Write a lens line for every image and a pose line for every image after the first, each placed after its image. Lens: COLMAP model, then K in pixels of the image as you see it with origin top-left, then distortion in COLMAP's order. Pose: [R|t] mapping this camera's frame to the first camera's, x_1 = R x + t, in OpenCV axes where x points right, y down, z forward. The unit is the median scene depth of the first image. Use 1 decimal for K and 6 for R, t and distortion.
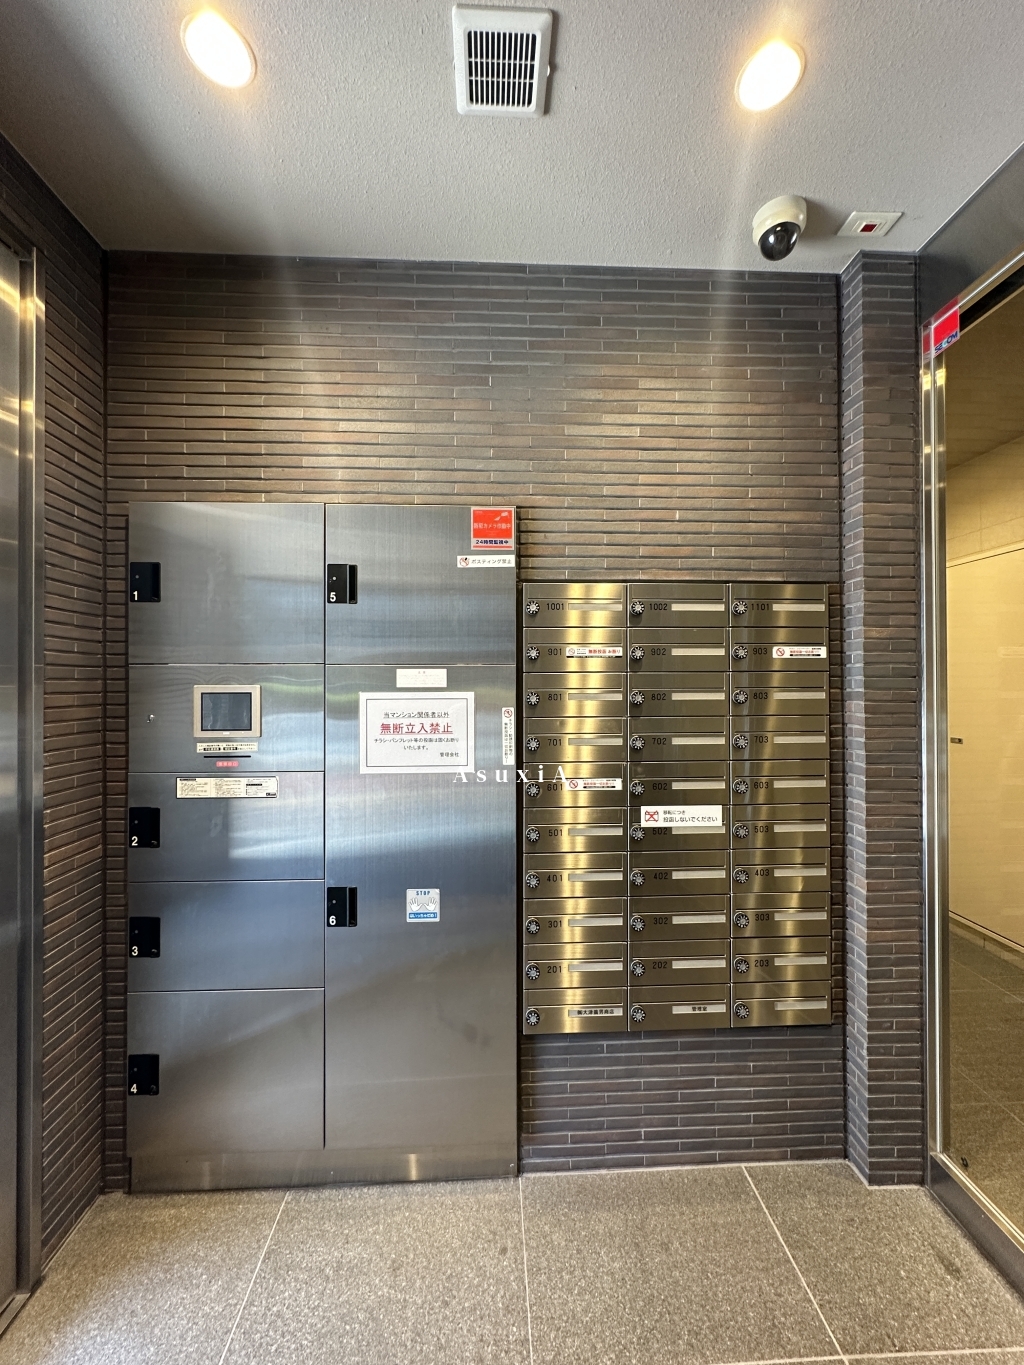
lens RADIAL K [[550.7, 0, 512.8], [0, 550.7, 683.6], [0, 0, 1]] dist [-0.002051, 0.001843]
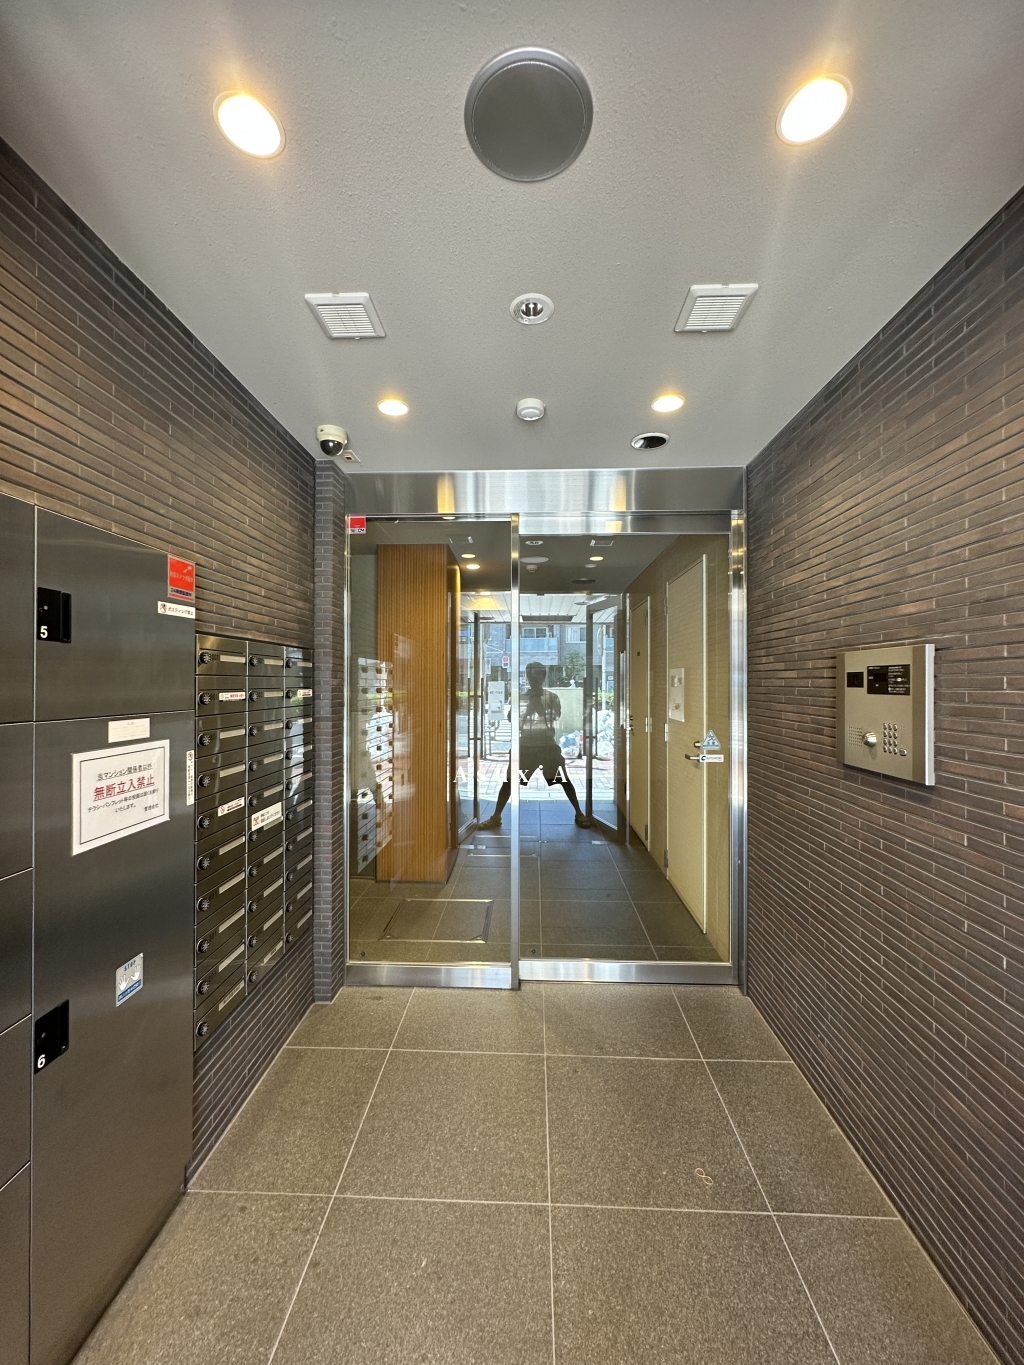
lens RADIAL K [[550.7, 0, 515.5], [0, 550.7, 682.2], [0, 0, 1]] dist [-0.002051, 0.001843]
pose [[0.075882, 0.003578, 0.997110, -1.022294], [-0.006897, 0.999972, -0.003064, -0.090117], [-0.997093, -0.006645, 0.075905, 0.295641]]
